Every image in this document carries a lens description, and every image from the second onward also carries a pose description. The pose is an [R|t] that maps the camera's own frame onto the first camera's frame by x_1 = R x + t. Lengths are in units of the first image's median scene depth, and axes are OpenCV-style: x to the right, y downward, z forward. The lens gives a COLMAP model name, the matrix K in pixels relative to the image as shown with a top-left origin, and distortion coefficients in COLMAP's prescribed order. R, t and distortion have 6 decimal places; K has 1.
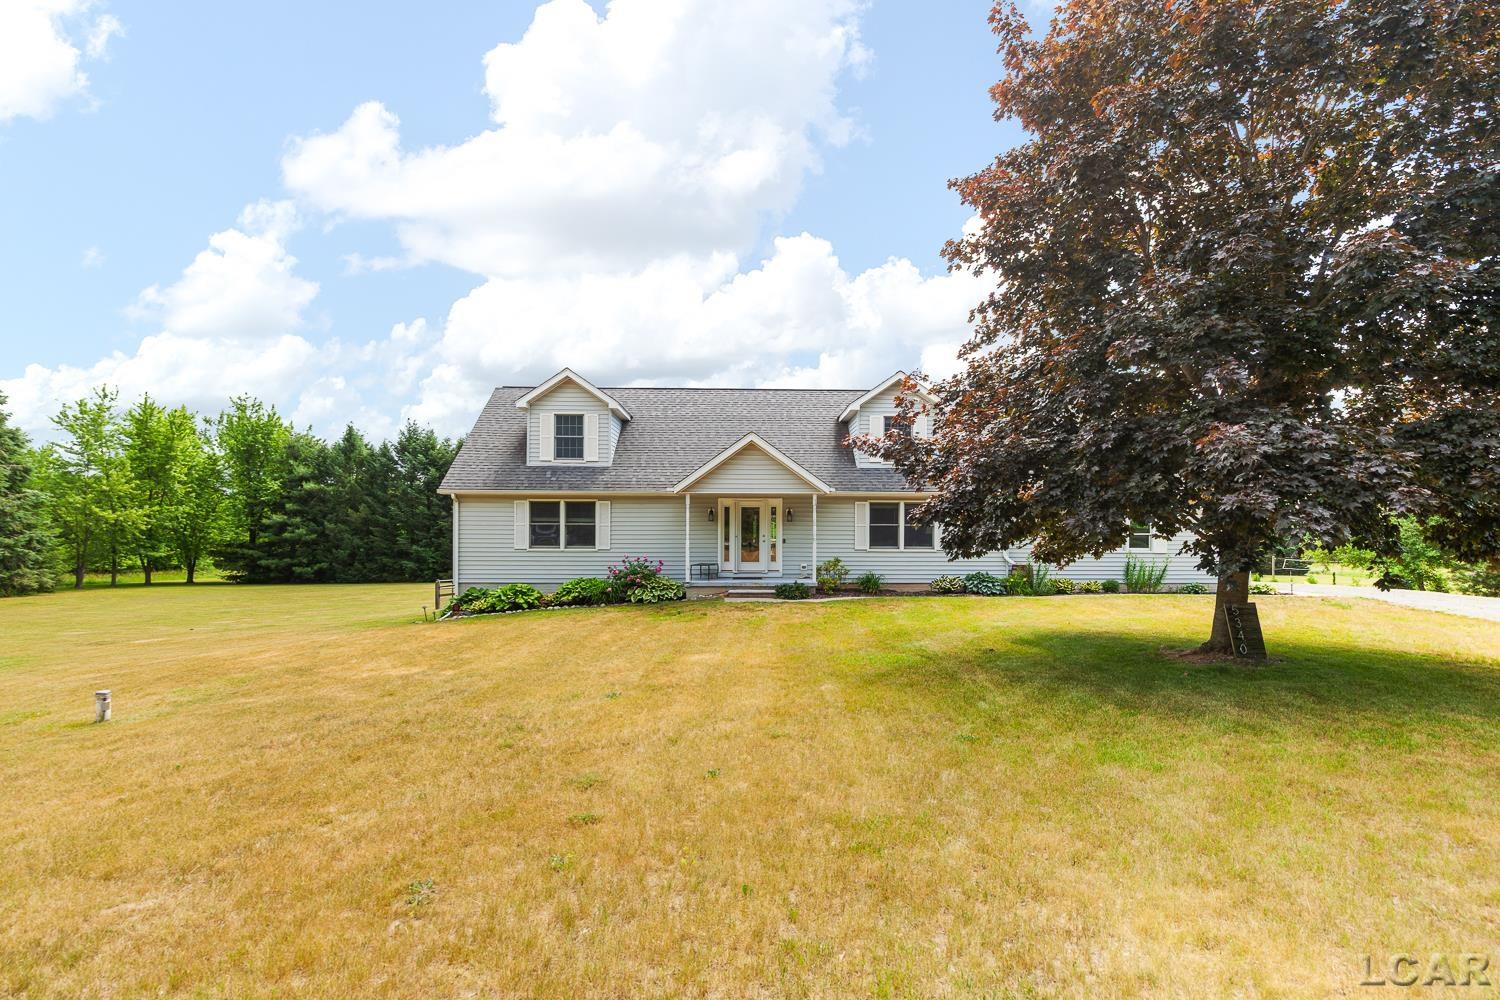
lens RADIAL K [[705.6, 0, 775.2], [0, 705.6, 508.5], [0, 0, 1]] dist [-0.000612, -0.000154]
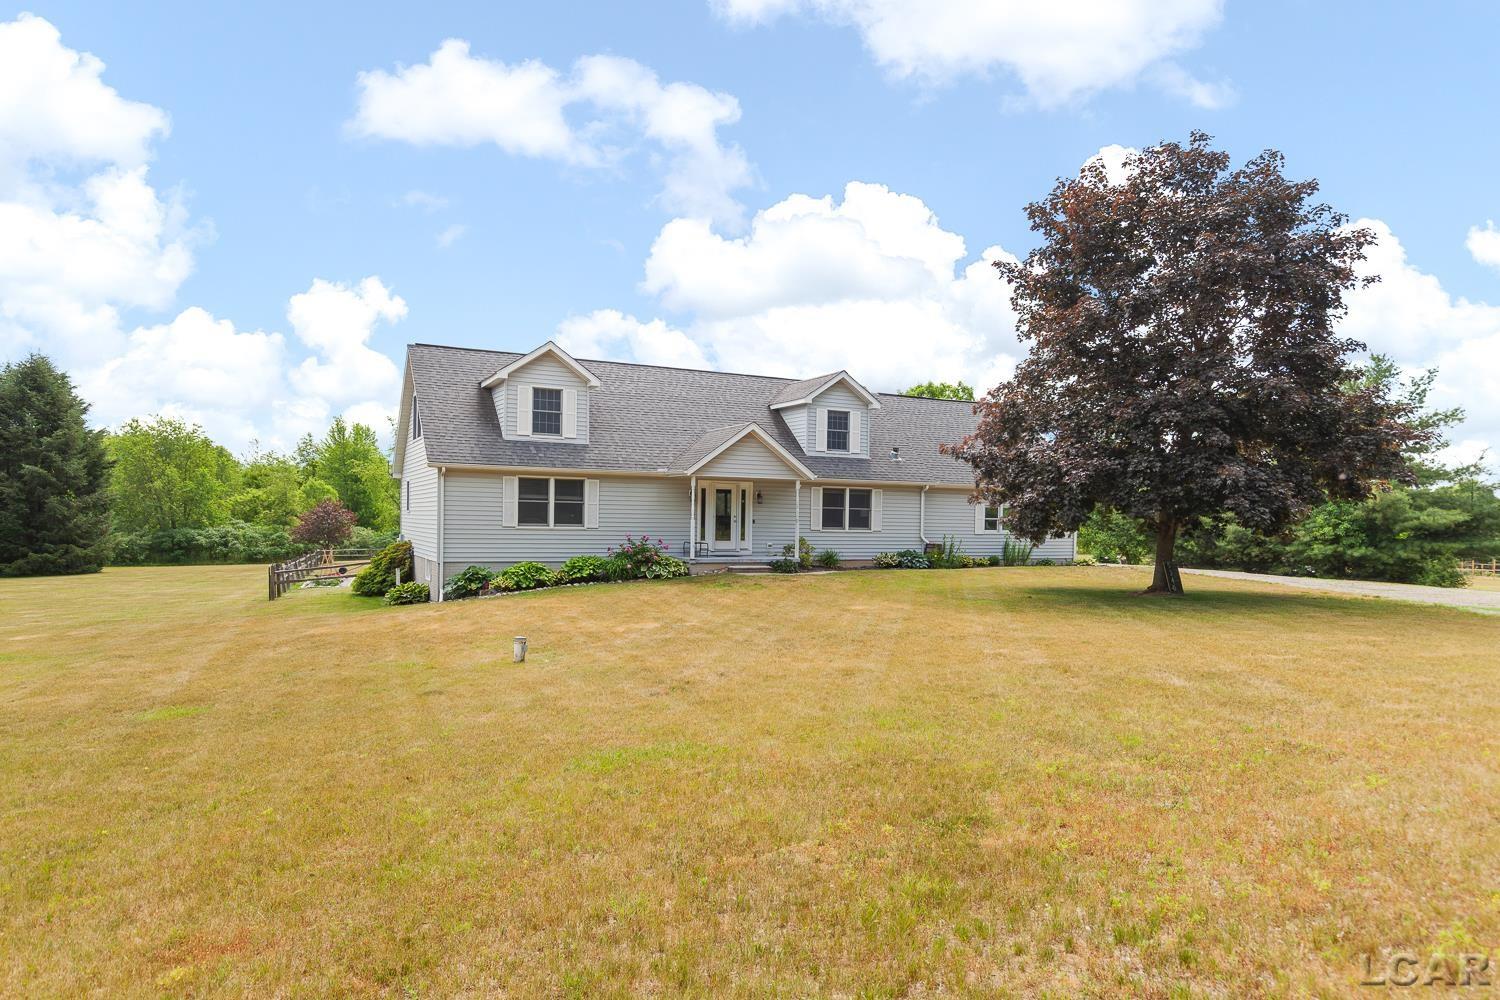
lens RADIAL K [[913.5, 0, 758.8], [0, 913.5, 502.5], [0, 0, 1]] dist [-0.026134, 0.000105]
pose [[0.908913, 0.019745, 0.416519, -0.565128], [-0.029115, 0.999445, 0.016156, -0.005705], [-0.415969, -0.026811, 0.908984, -0.272172]]
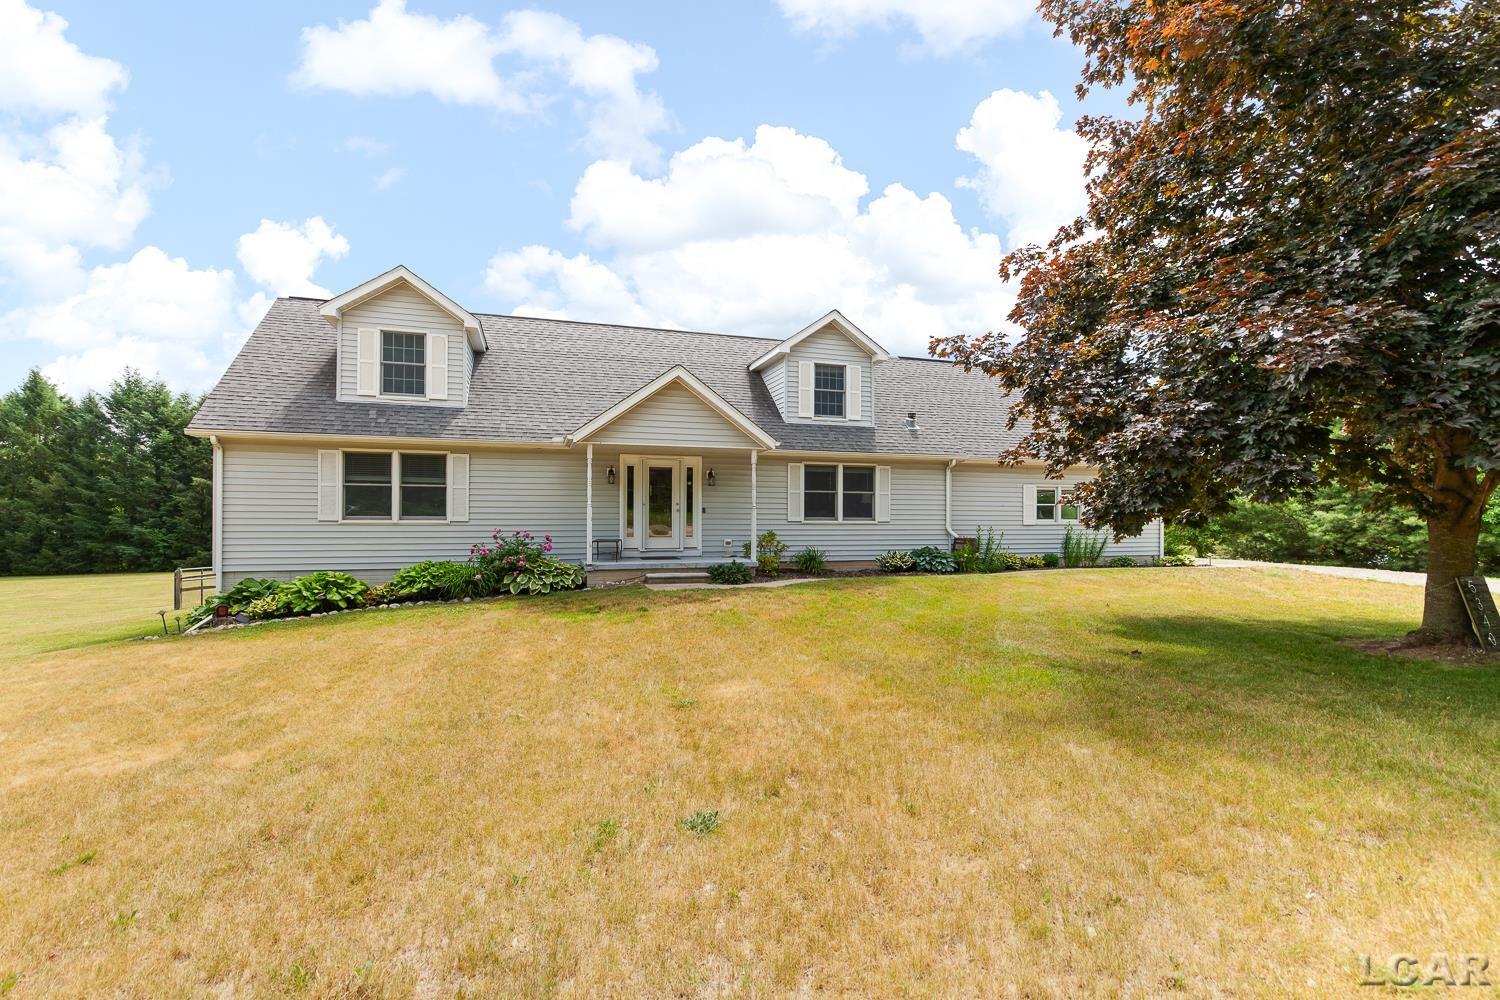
lens RADIAL K [[673.5, 0, 750.0], [0, 673.5, 500.0], [0, 0, 1]] dist [0.001090, 0.000556]
pose [[0.964433, 0.006766, 0.264240, -0.137748], [-0.009758, 0.999902, 0.010011, 0.026395], [-0.264146, -0.012233, 0.964405, 0.258435]]
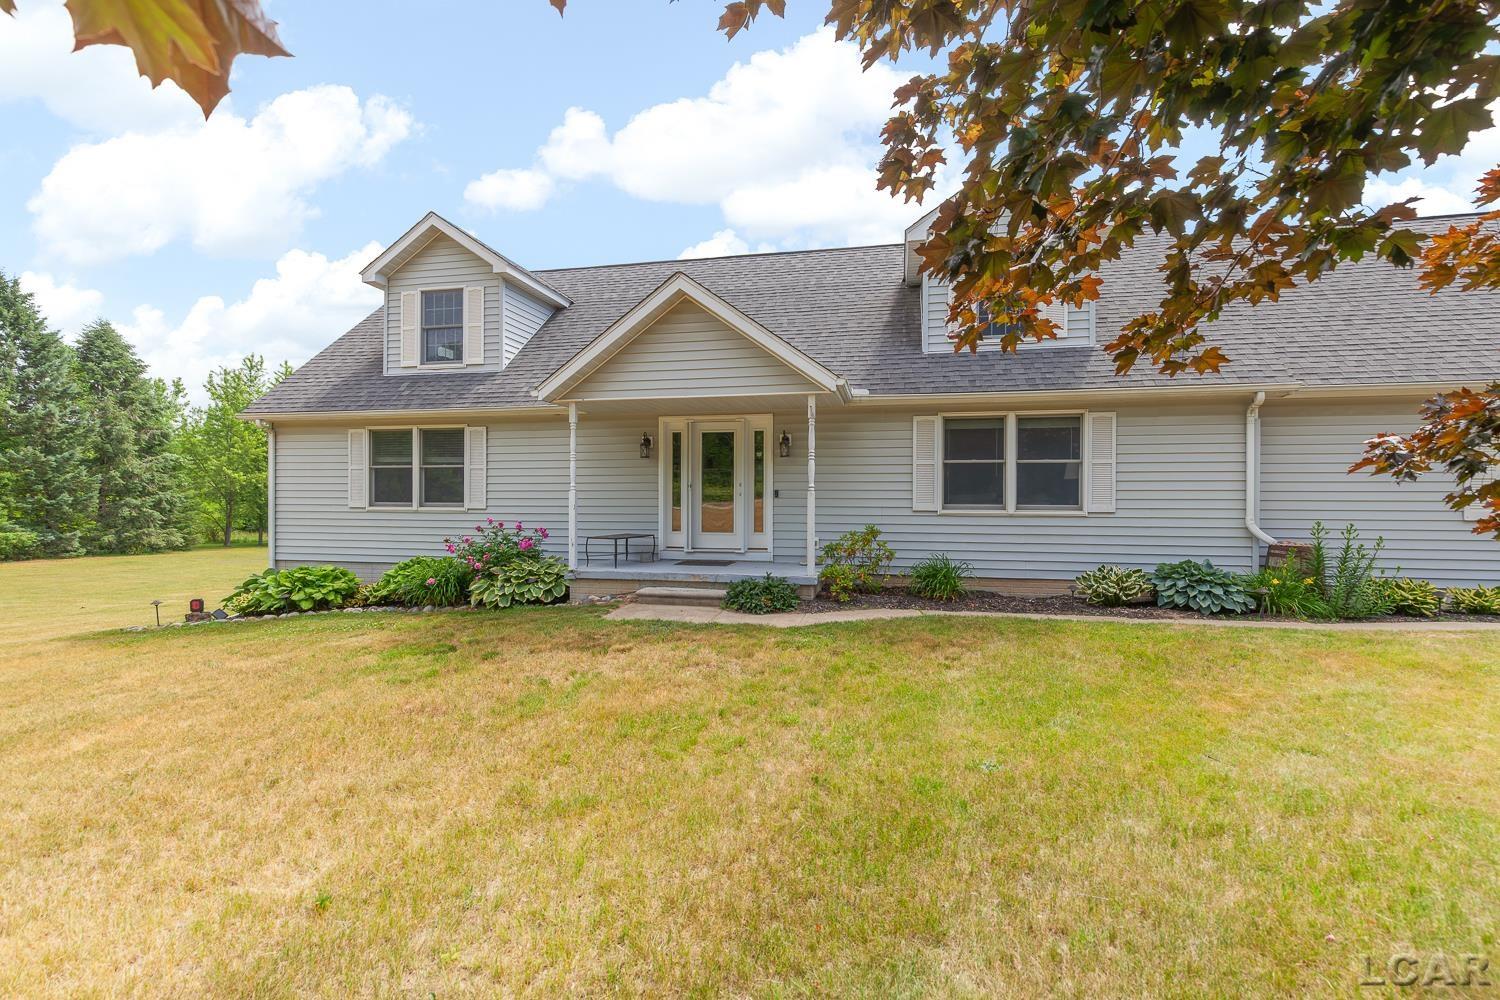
lens RADIAL K [[685.9, 0, 756.9], [0, 685.9, 487.0], [0, 0, 1]] dist [0.002106, 0.000200]
pose [[0.969246, -0.004728, -0.246050, 0.126700], [0.009381, 0.999799, 0.017742, 0.031846], [0.245917, -0.019504, 0.969095, 0.497293]]
